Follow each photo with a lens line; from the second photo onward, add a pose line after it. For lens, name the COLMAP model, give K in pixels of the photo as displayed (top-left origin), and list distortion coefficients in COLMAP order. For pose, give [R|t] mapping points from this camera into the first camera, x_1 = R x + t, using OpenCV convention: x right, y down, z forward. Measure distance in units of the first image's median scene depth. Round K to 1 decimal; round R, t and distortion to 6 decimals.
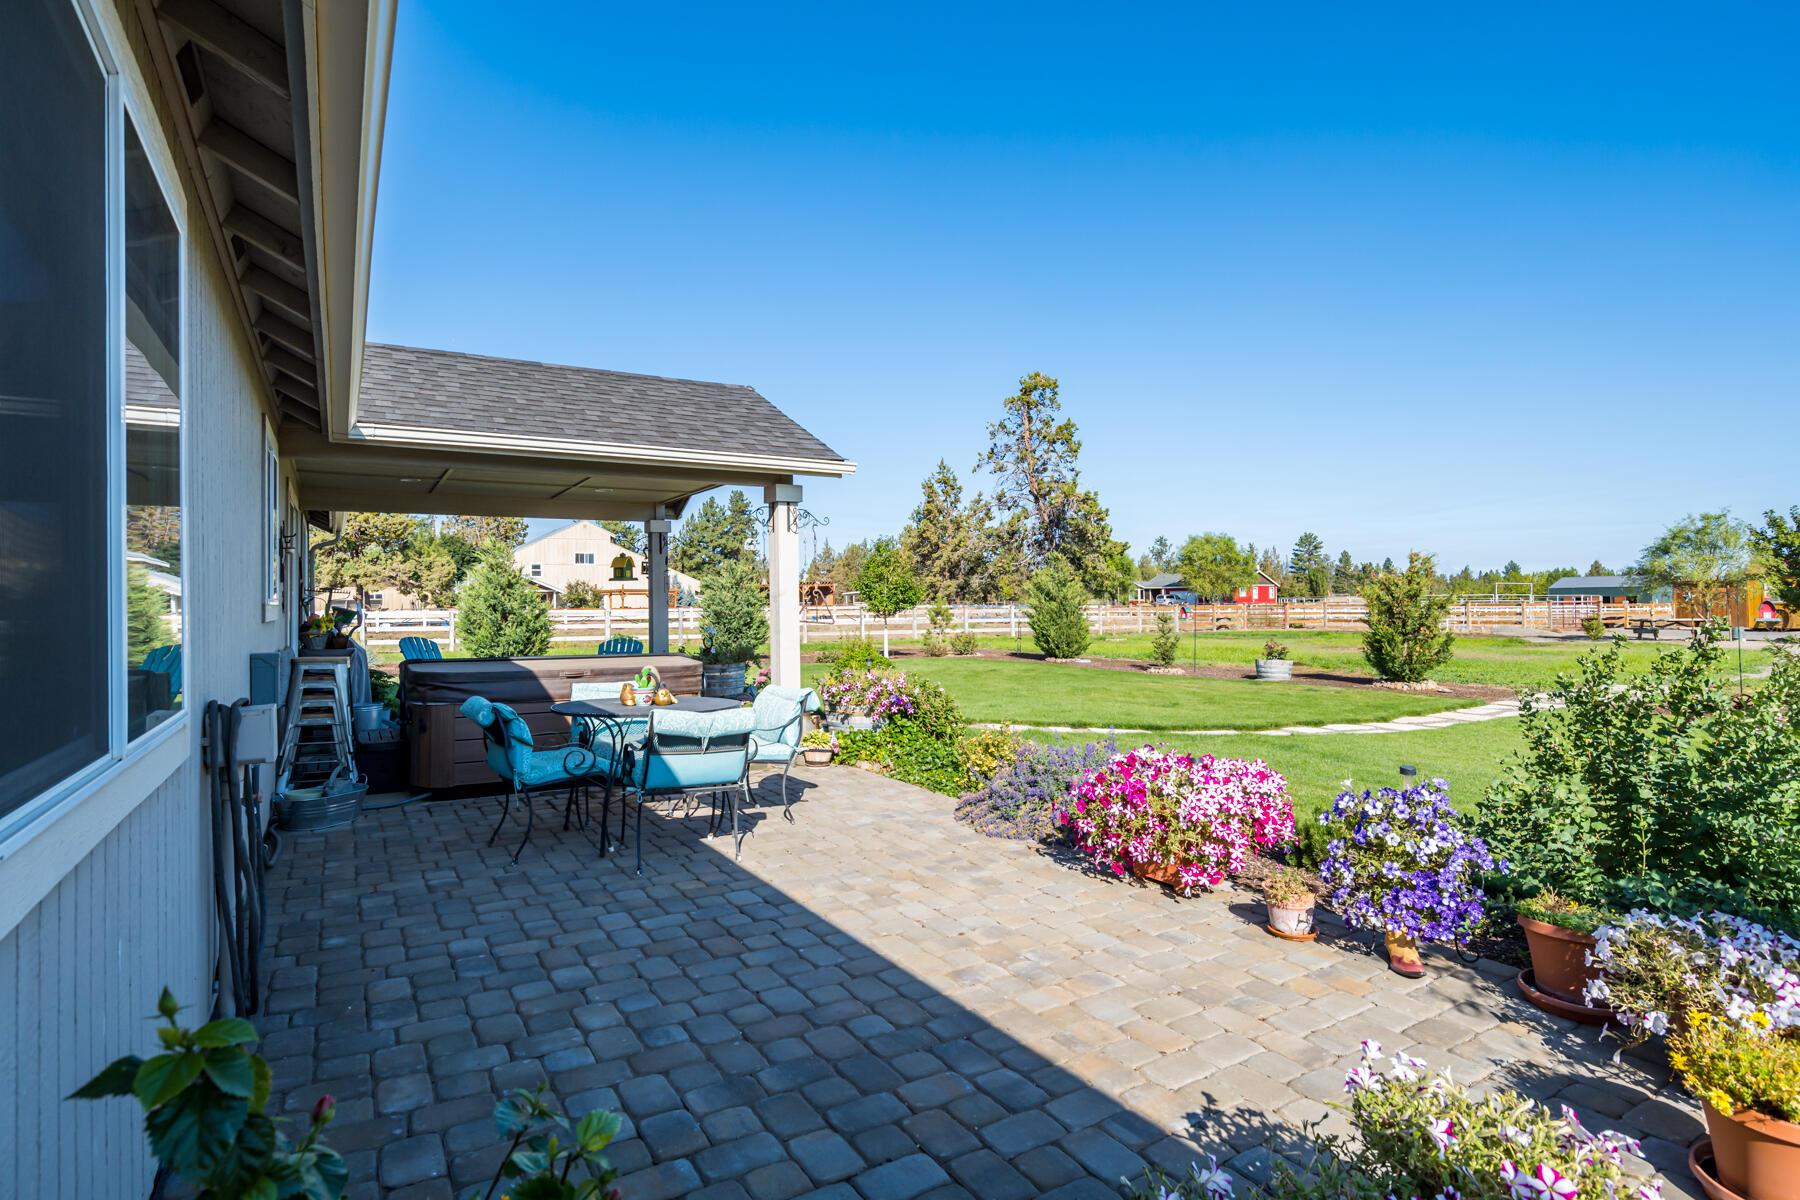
lens RADIAL K [[931.7, 0, 900.0], [0, 931.7, 600.0], [0, 0, 1]] dist [-0.011000, 0.000564]
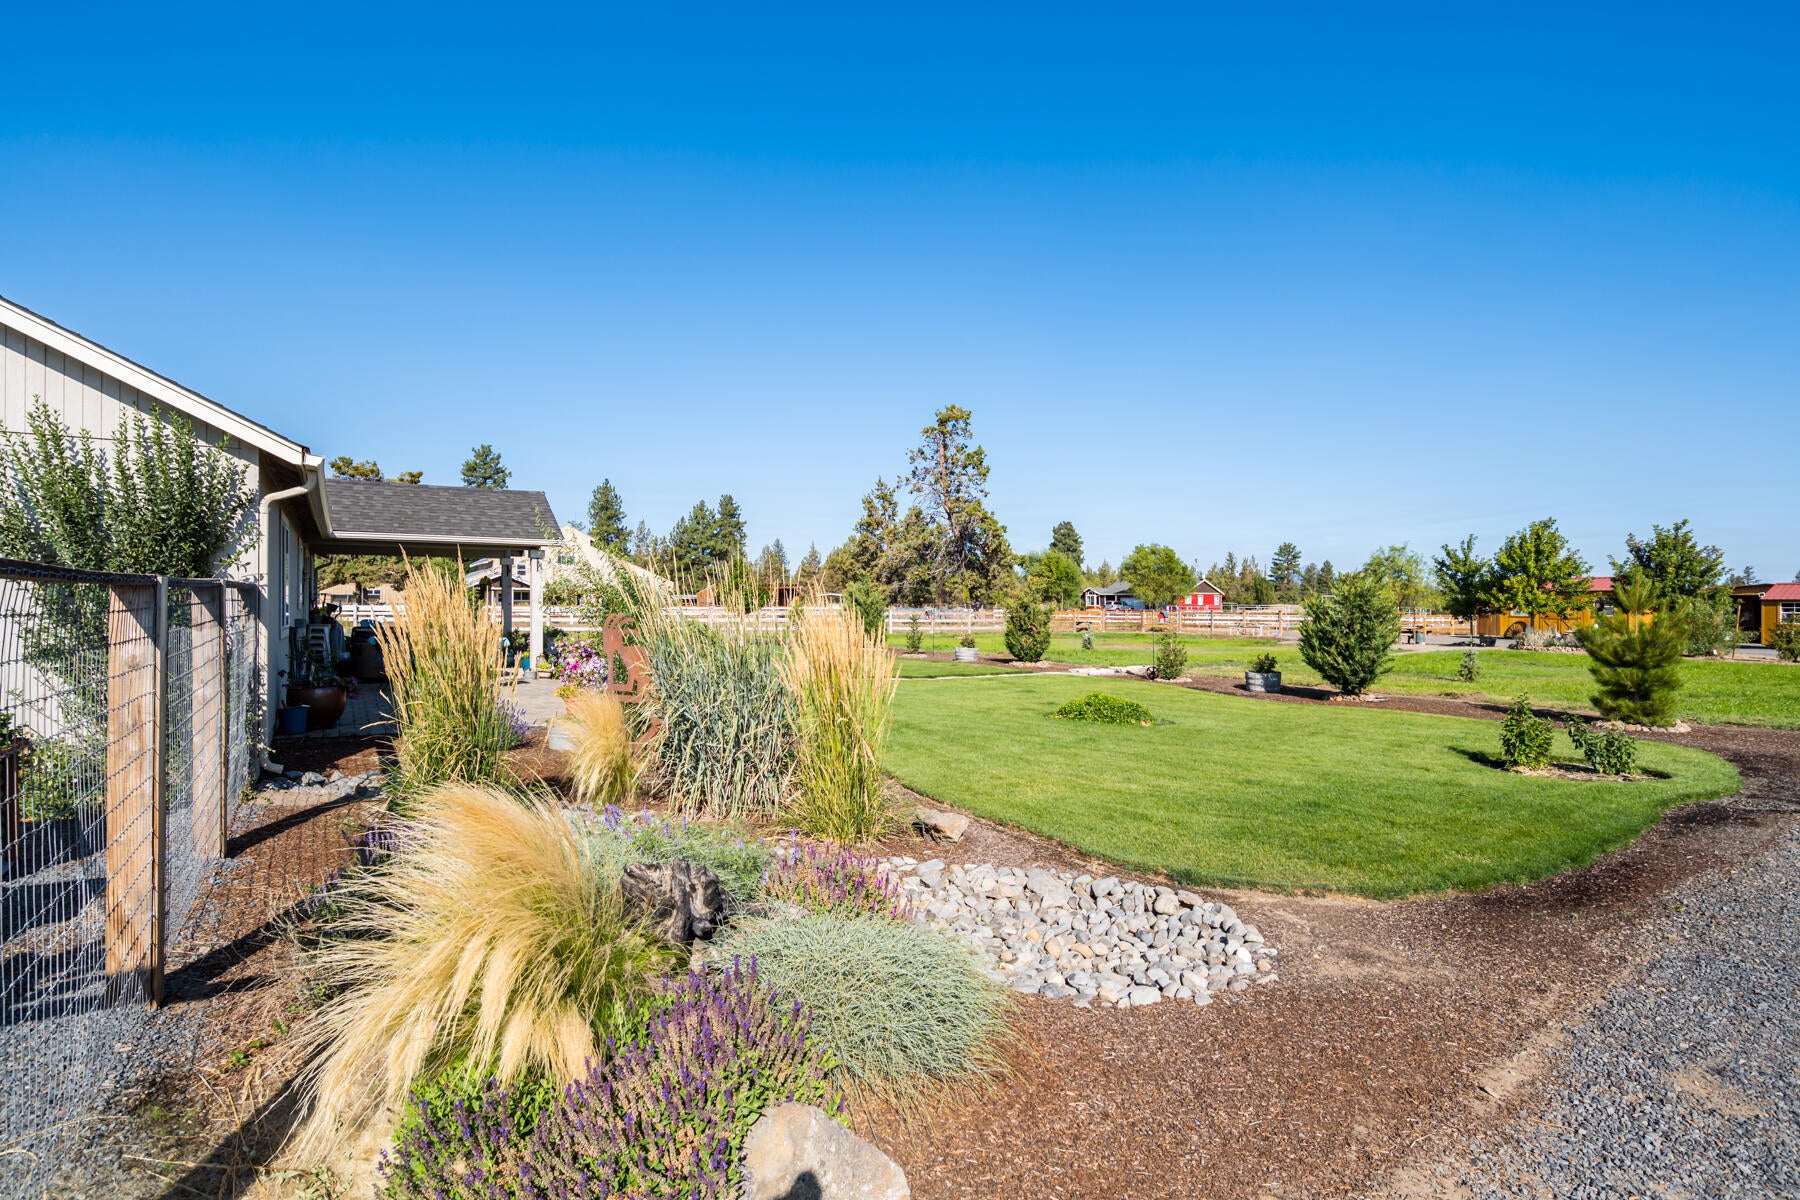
lens RADIAL K [[920.3, 0, 908.8], [0, 920.3, 617.4], [0, 0, 1]] dist [-0.023587, 0.011723]
pose [[0.999839, 0.014942, 0.009918, 0.084941], [-0.015108, 0.999743, 0.016899, -0.001972], [-0.009663, -0.017046, 0.999808, -0.133124]]
